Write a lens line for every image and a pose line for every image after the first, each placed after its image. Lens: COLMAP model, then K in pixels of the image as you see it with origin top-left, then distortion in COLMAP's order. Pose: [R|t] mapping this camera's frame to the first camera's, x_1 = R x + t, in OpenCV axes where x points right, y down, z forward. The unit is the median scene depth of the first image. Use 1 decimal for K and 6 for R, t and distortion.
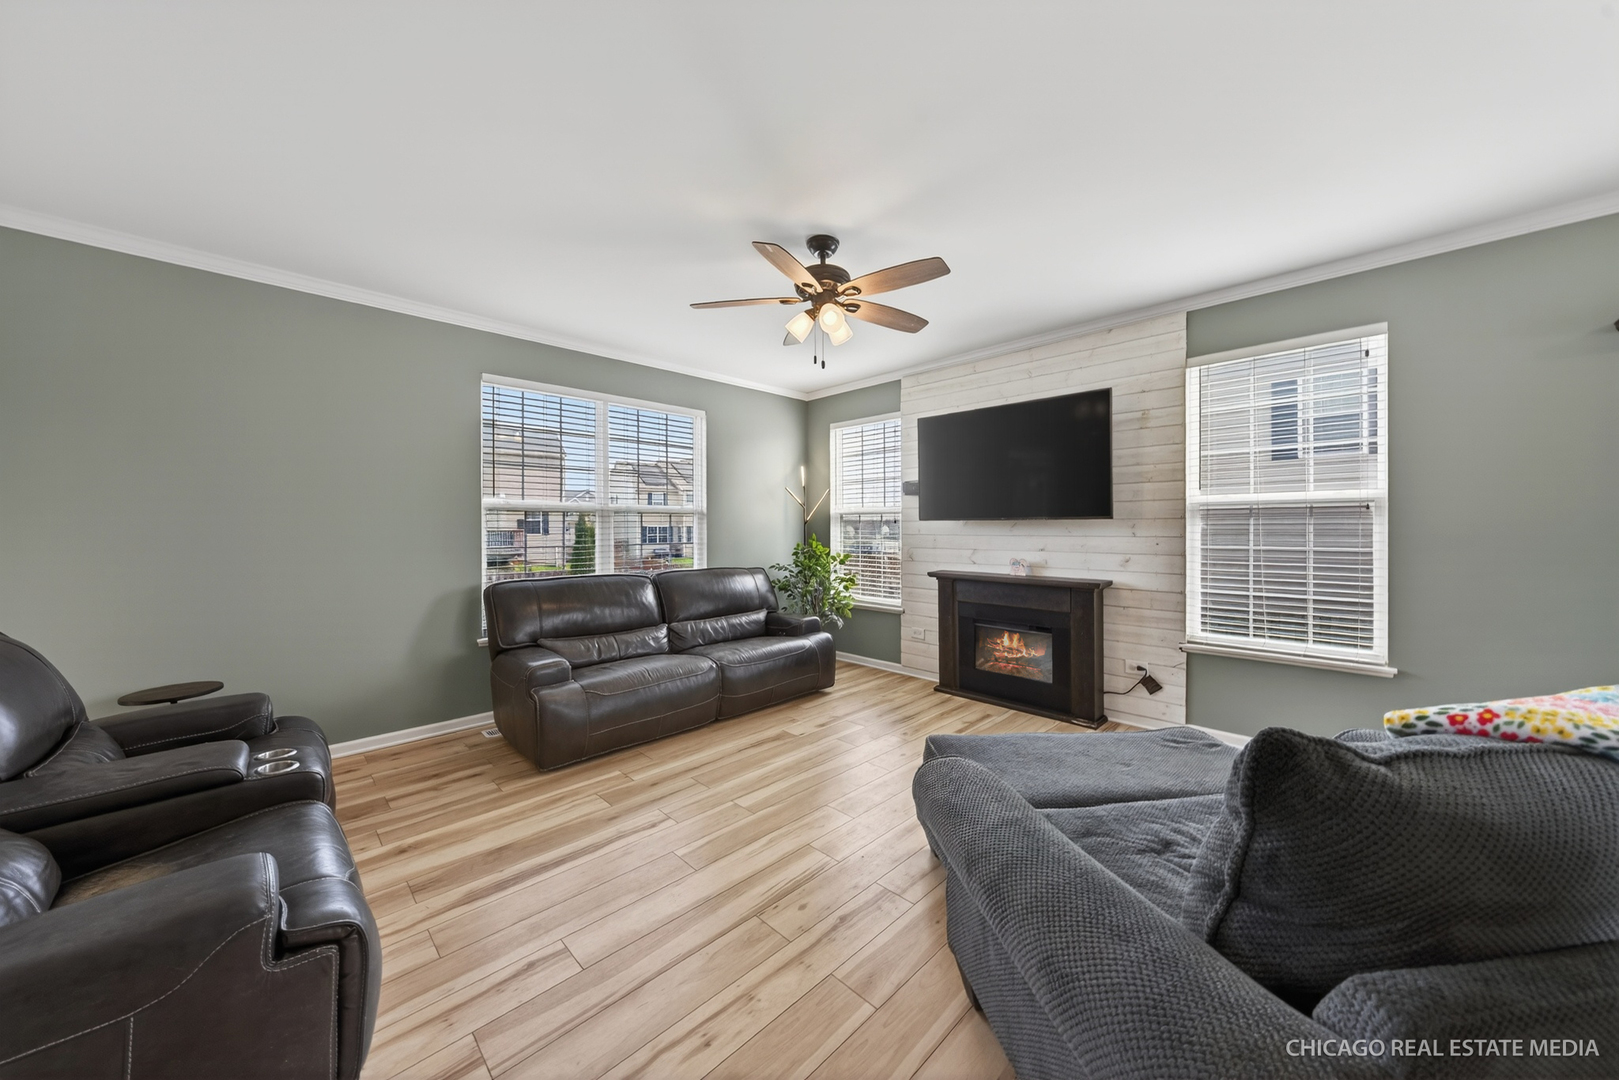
lens RADIAL K [[560.6, 0, 809.4], [0, 560.6, 528.2], [0, 0, 1]] dist [-0.000390, -0.000123]
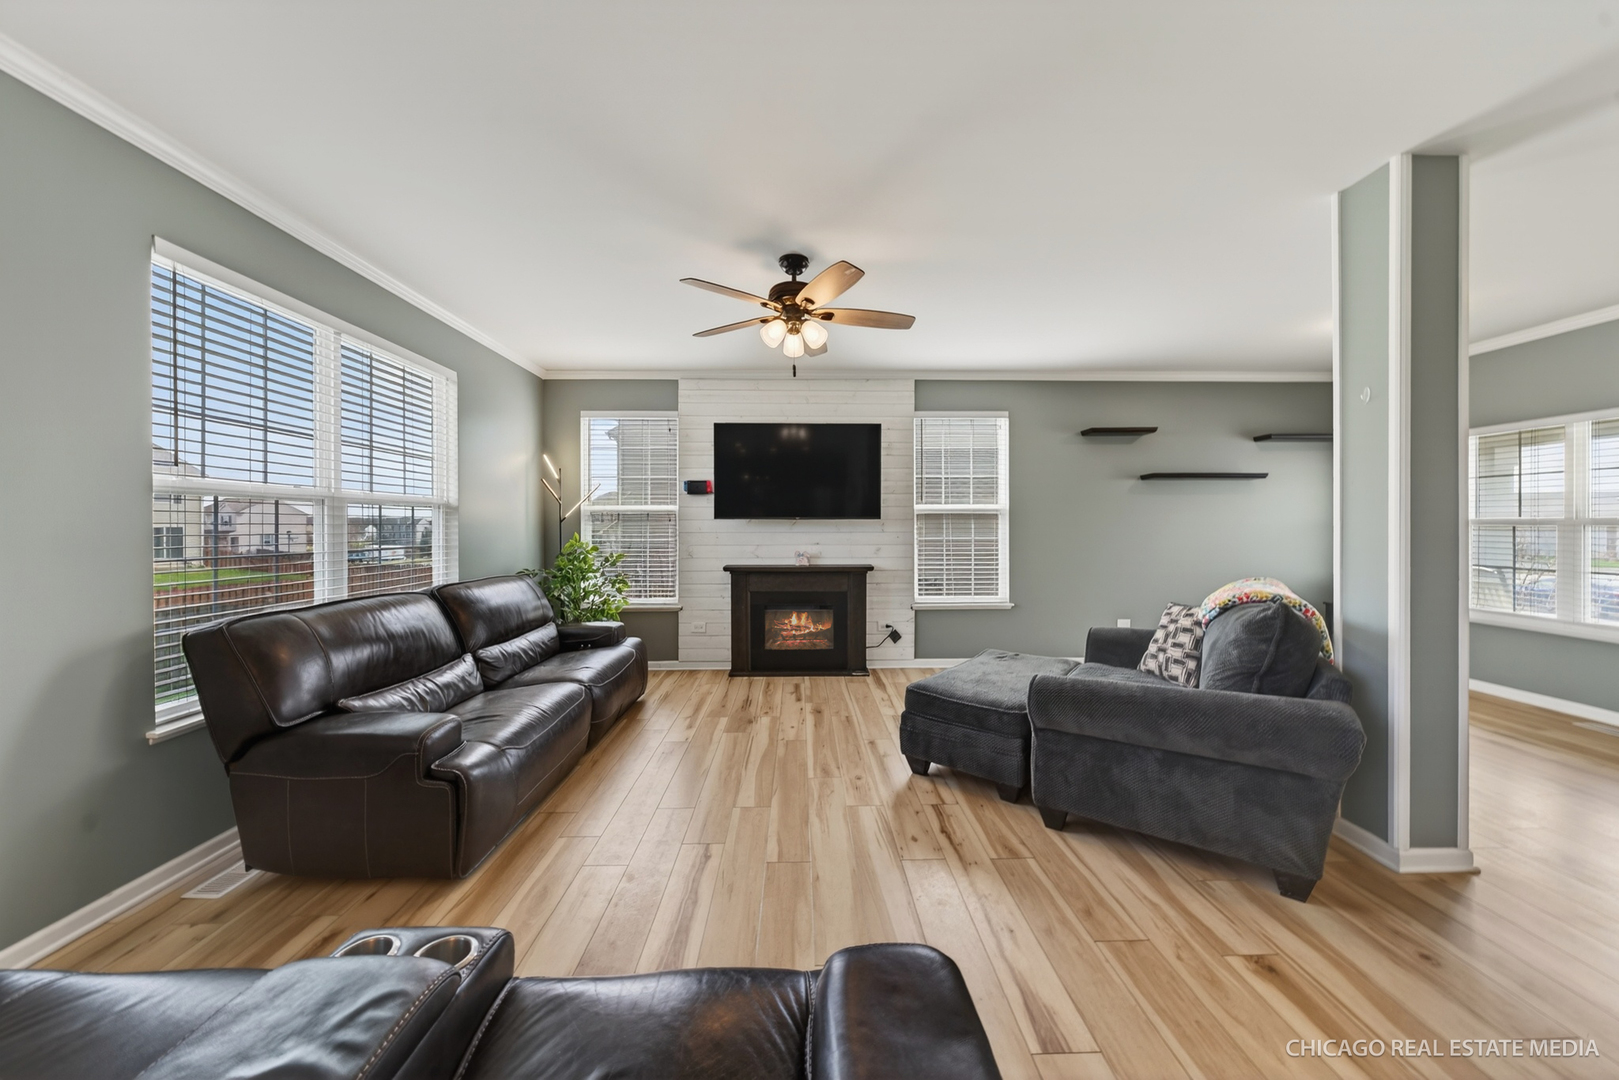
lens RADIAL K [[560.6, 0, 809.4], [0, 560.6, 528.2], [0, 0, 1]] dist [-0.000390, -0.000123]
pose [[0.686439, -0.002833, 0.727182, -0.511075], [0.001651, 0.999996, 0.002337, 0.001557], [-0.727186, -0.000404, 0.686441, 0.164306]]
